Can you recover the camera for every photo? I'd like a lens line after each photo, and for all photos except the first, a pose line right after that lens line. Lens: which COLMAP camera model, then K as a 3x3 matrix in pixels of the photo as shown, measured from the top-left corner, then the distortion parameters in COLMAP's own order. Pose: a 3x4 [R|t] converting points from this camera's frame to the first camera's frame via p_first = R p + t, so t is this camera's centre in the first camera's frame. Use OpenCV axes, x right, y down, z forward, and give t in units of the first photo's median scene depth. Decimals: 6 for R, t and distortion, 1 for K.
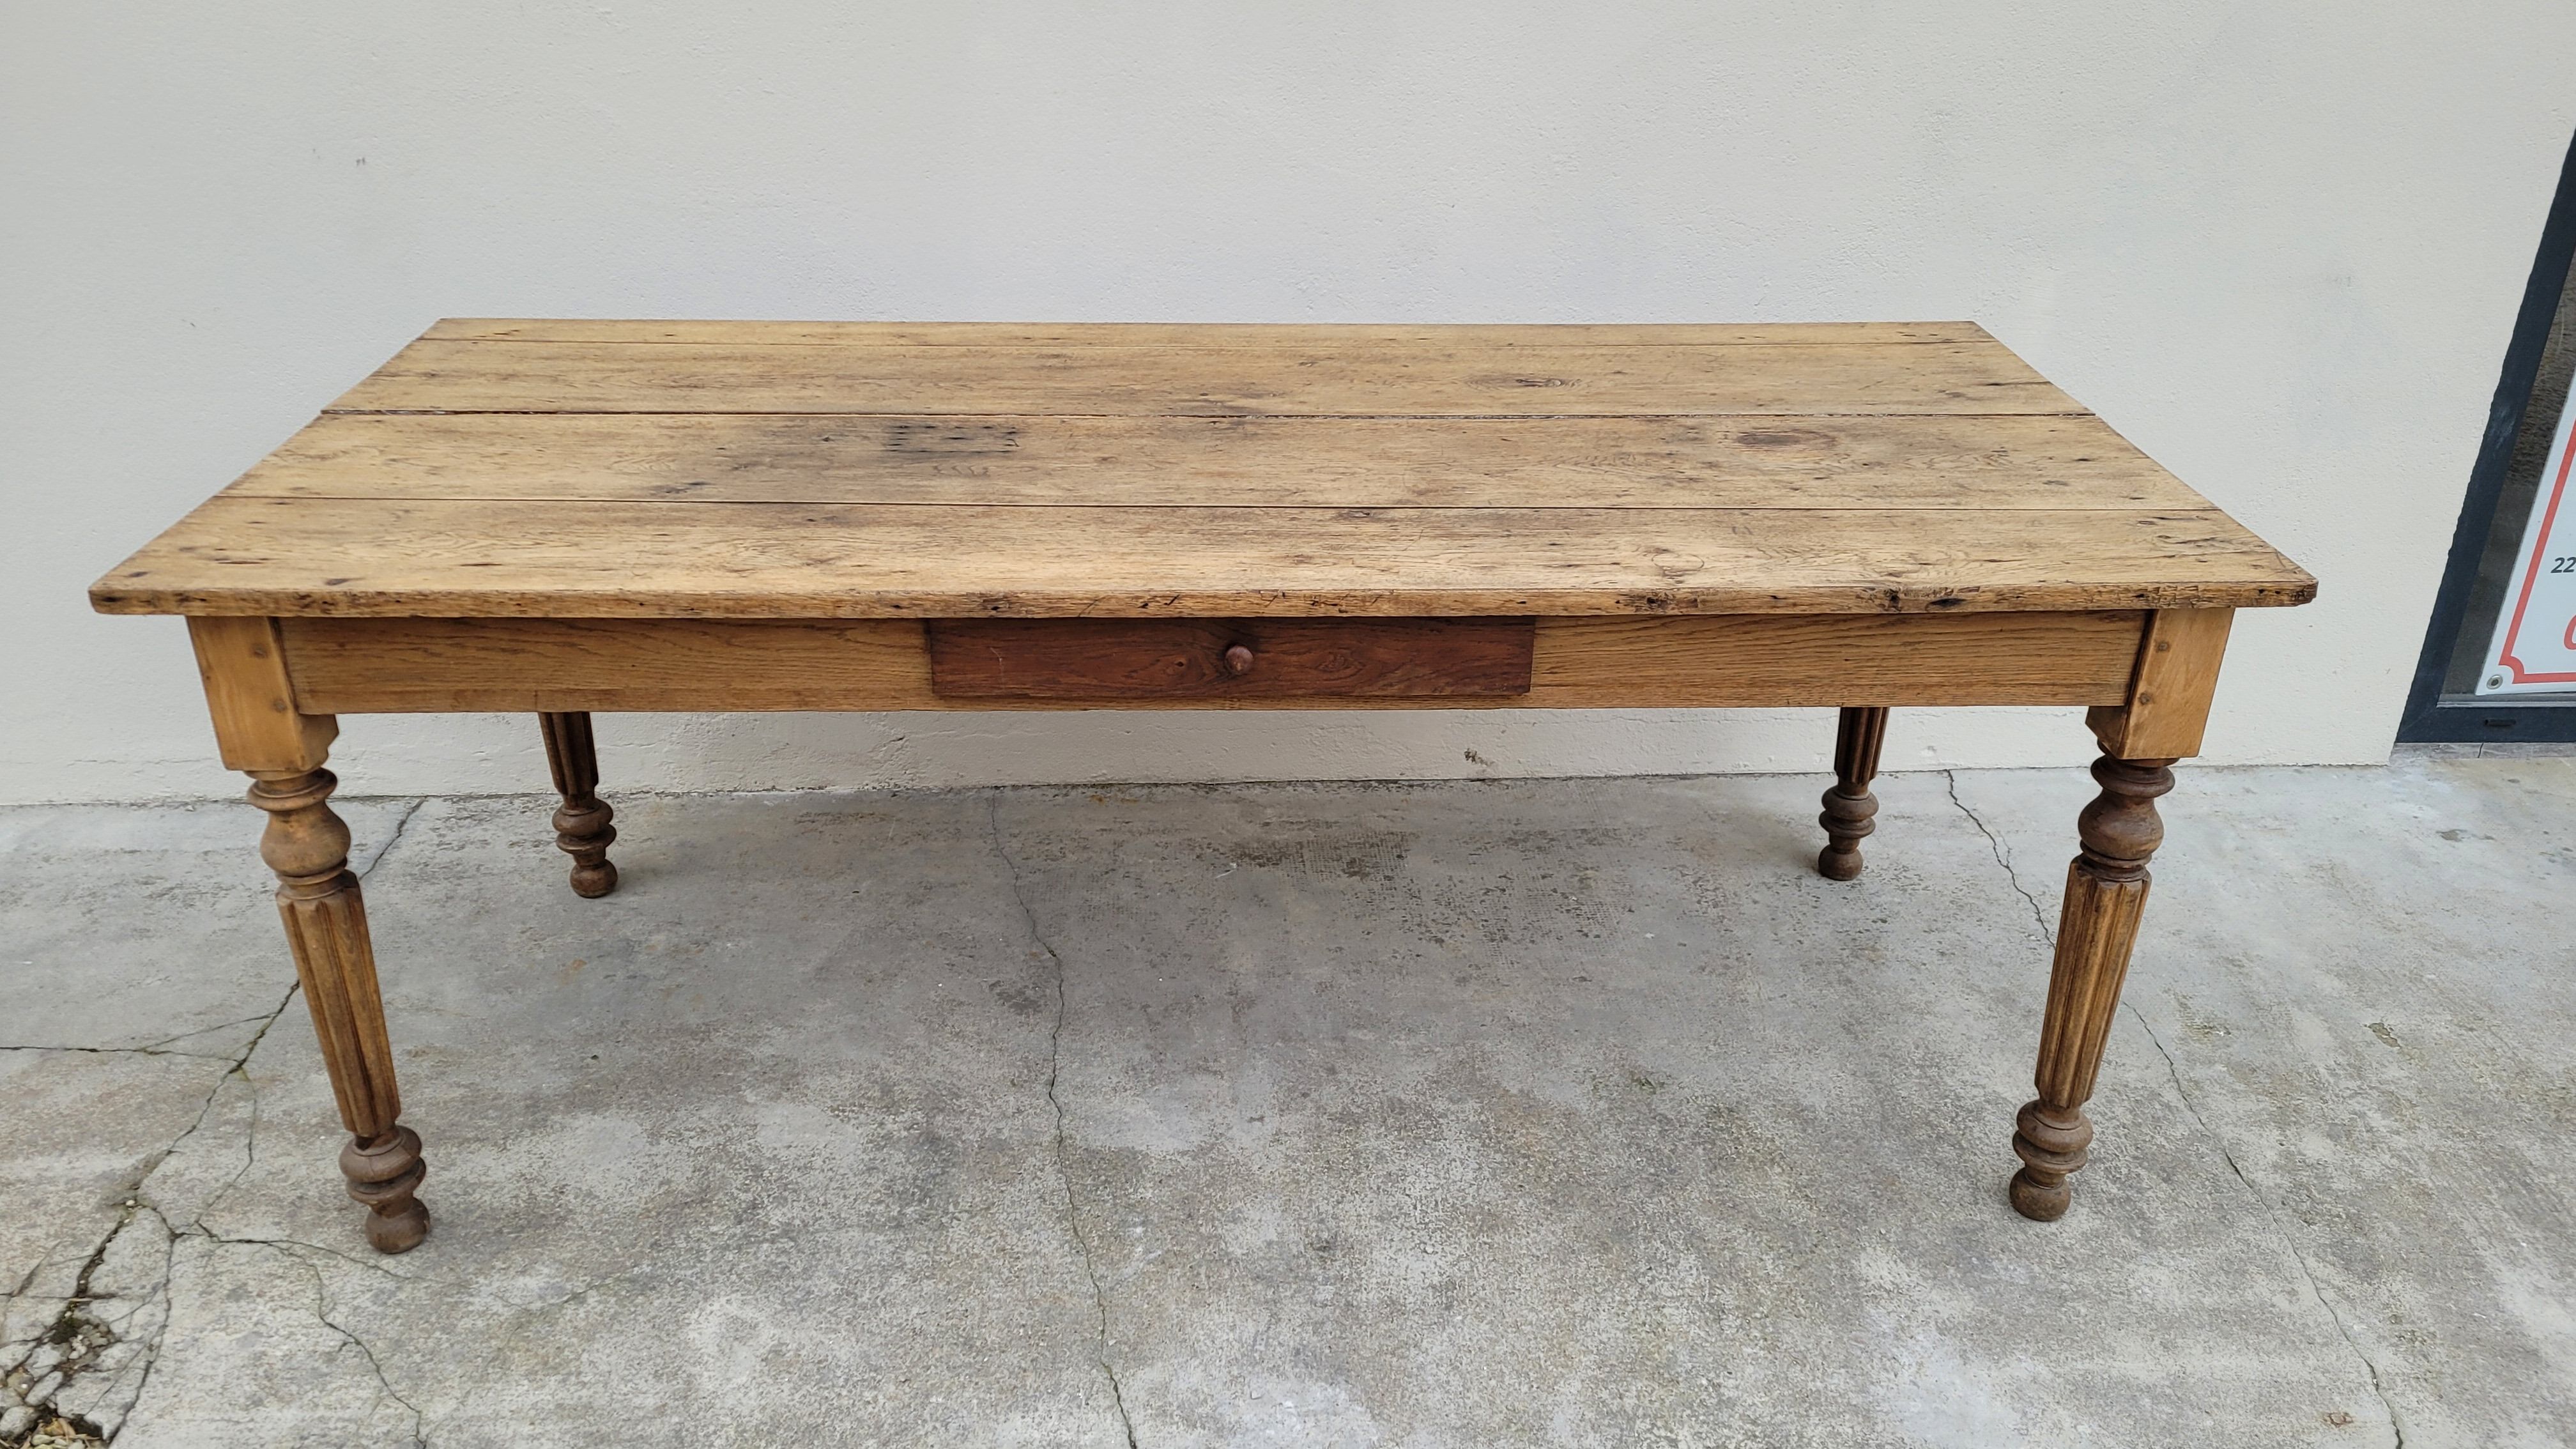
lens RADIAL K [[1931.6, 0, 1273.0], [0, 1931.6, 713.7], [0, 0, 1]] dist [0.067195, -0.042452]
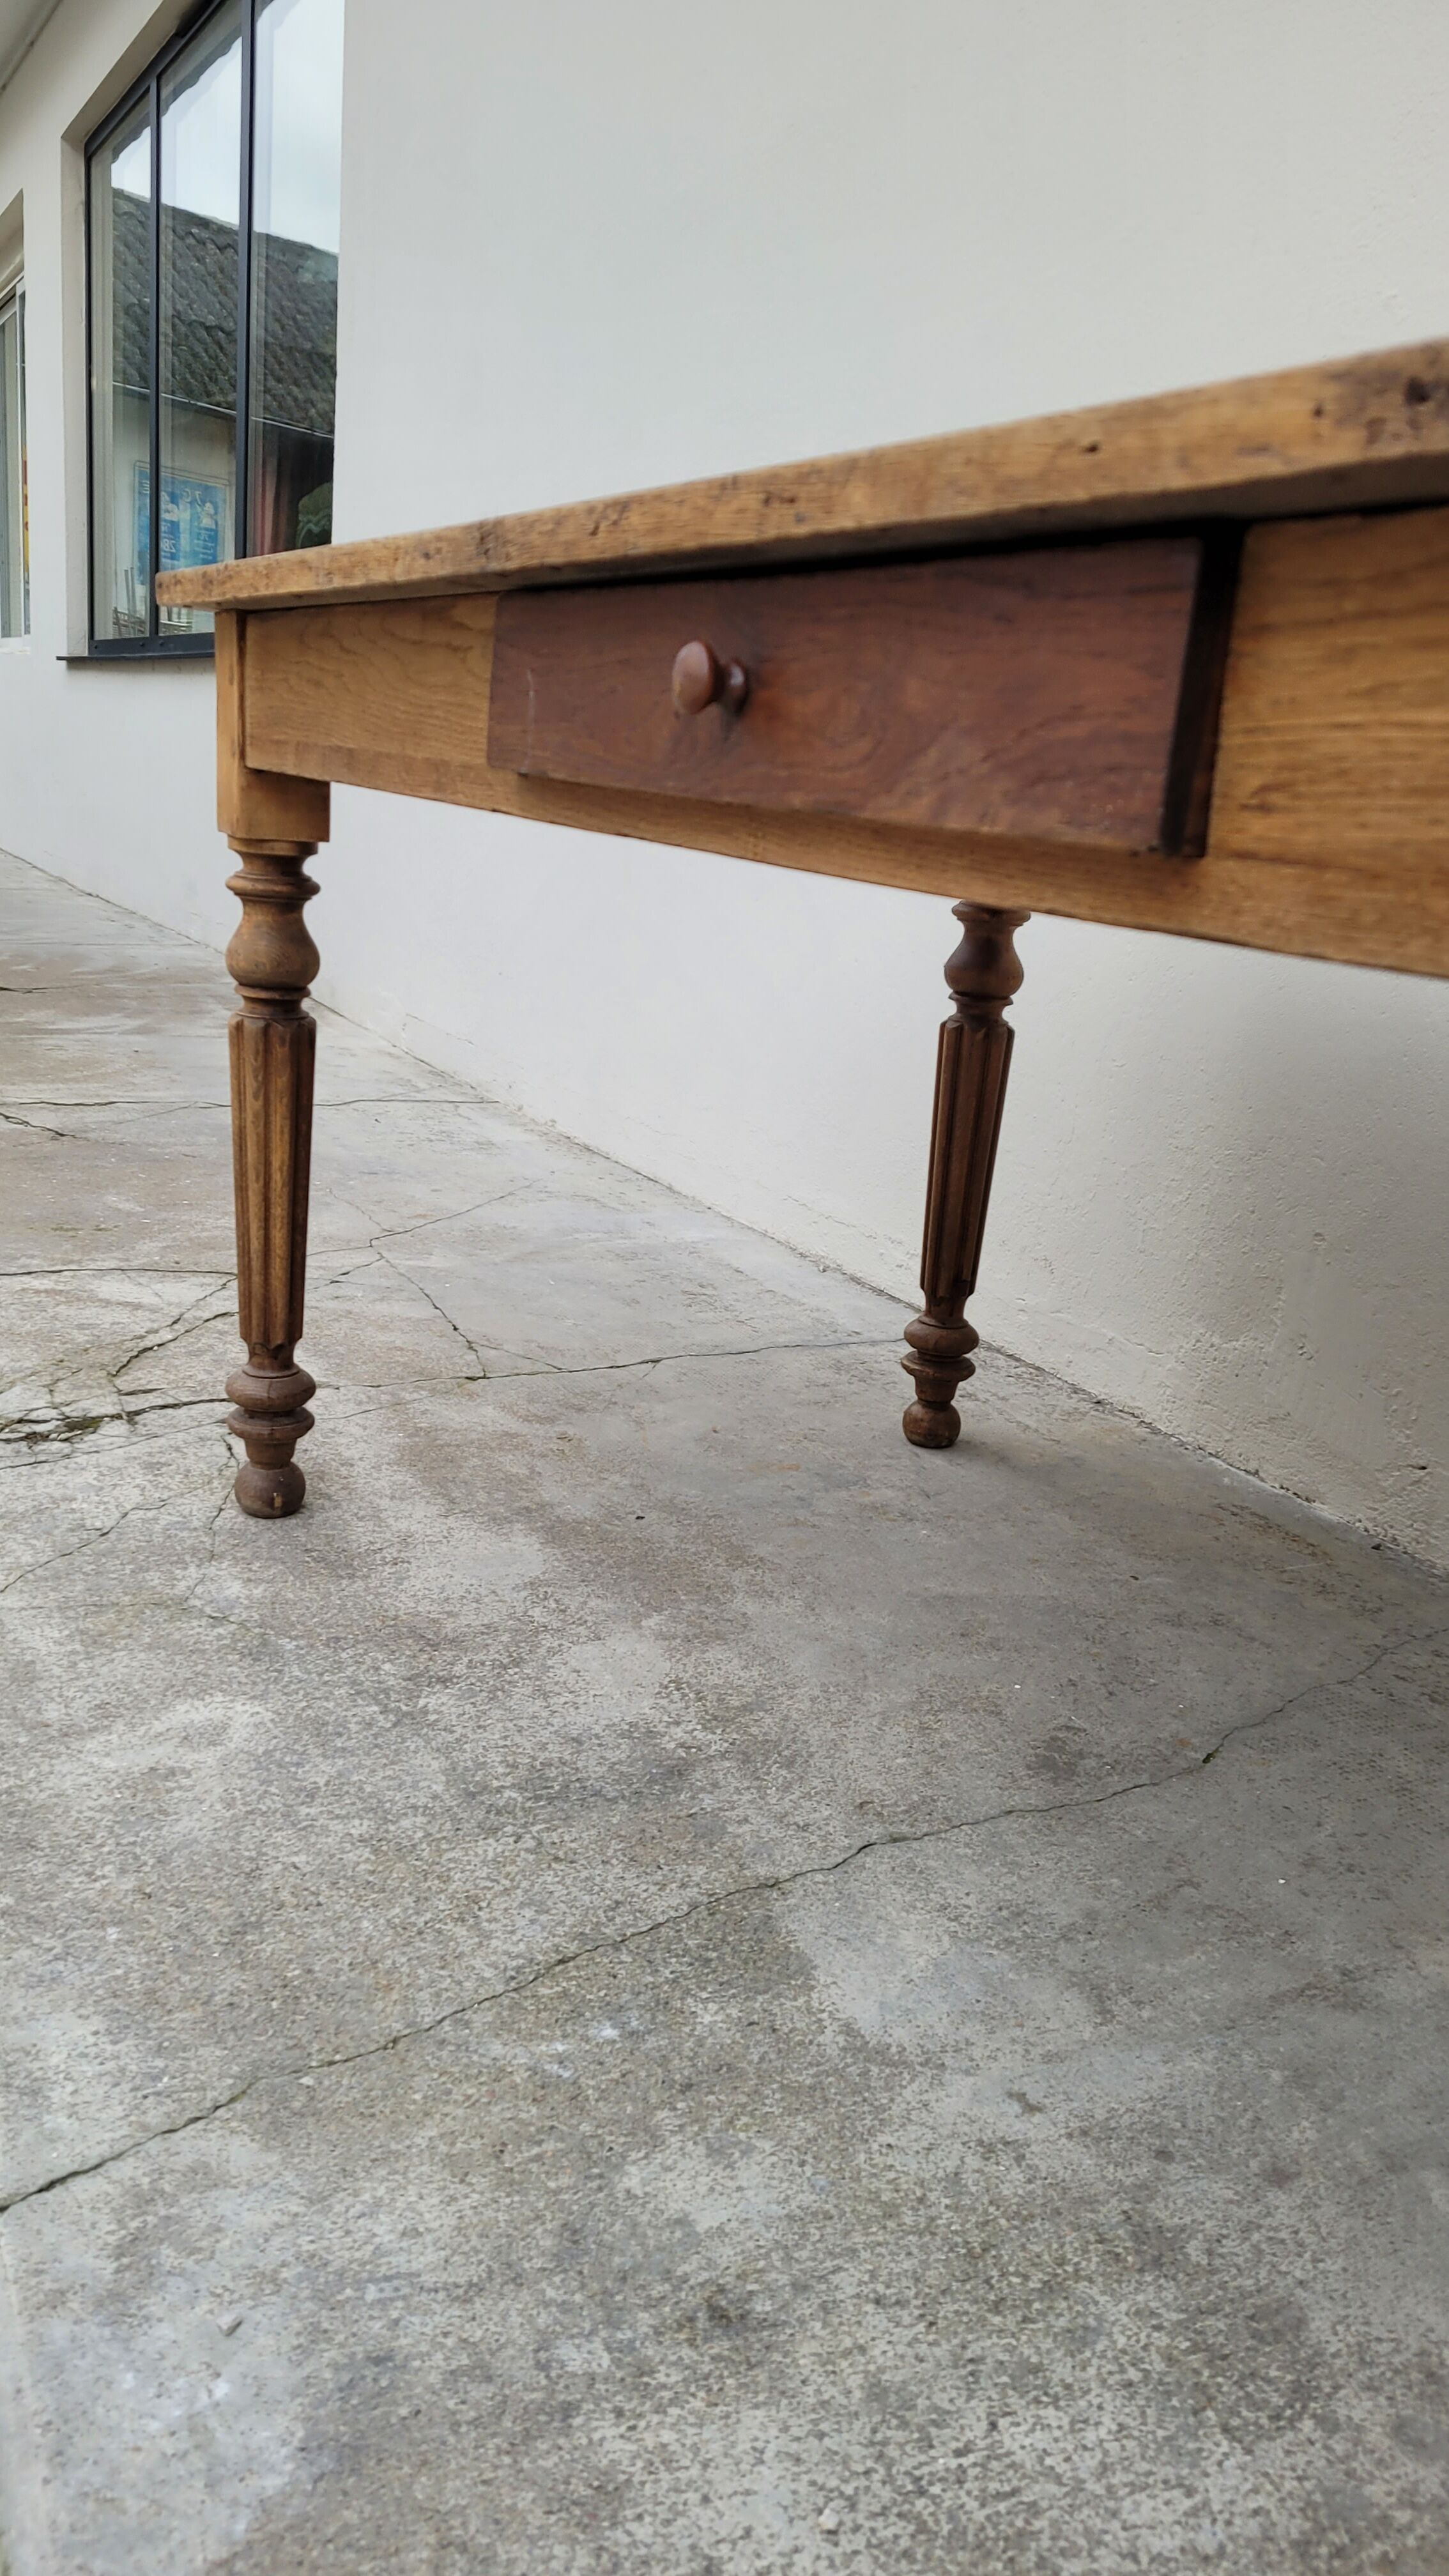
lens RADIAL K [[1931.6, 0, 713.0], [0, 1931.6, 1305.2], [0, 0, 1]] dist [0.067195, -0.042452]
pose [[0.416397, 0.266356, -0.869292, 0.335356], [-0.467931, 0.882553, 0.046277, 0.062205], [0.779522, 0.387499, 0.492128, 0.699073]]
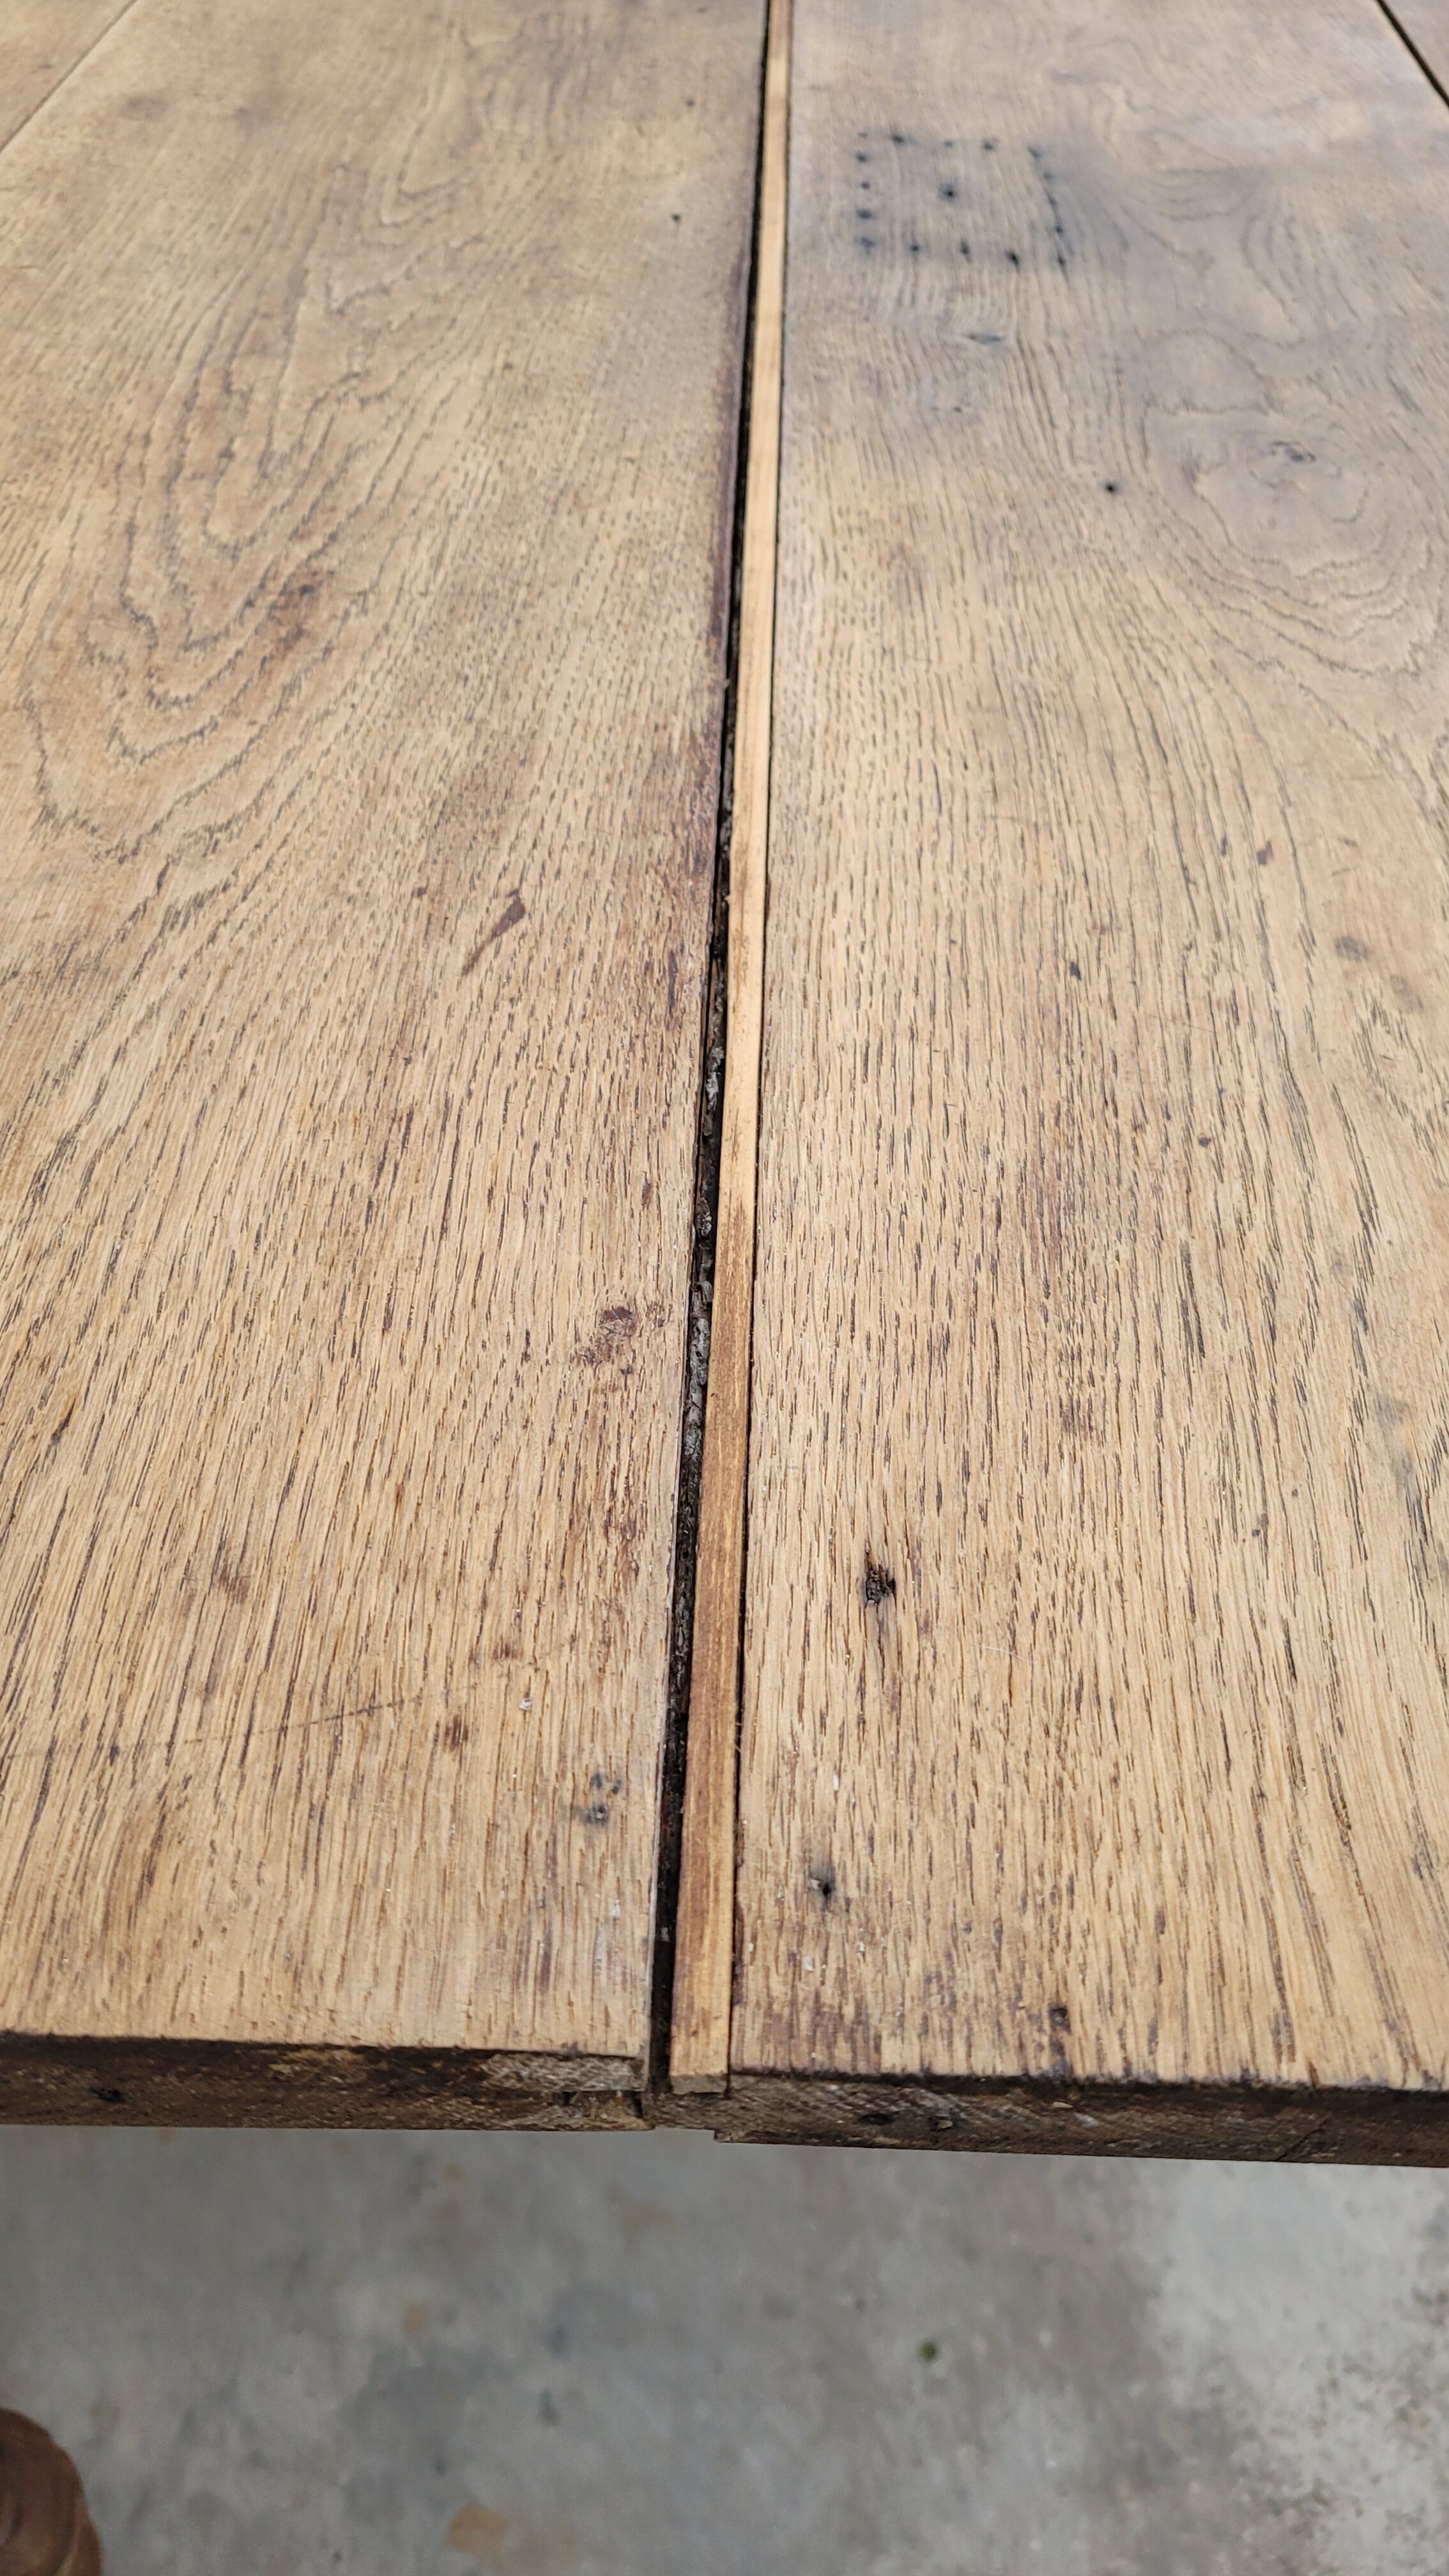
lens RADIAL K [[1931.6, 0, 721.5], [0, 1931.6, 1285.9], [0, 0, 1]] dist [0.067195, -0.042452]
pose [[0.066494, -0.717488, 0.693390, -0.528825], [0.443374, 0.643798, 0.623654, -0.246300], [-0.893867, 0.265962, 0.360924, 0.949316]]
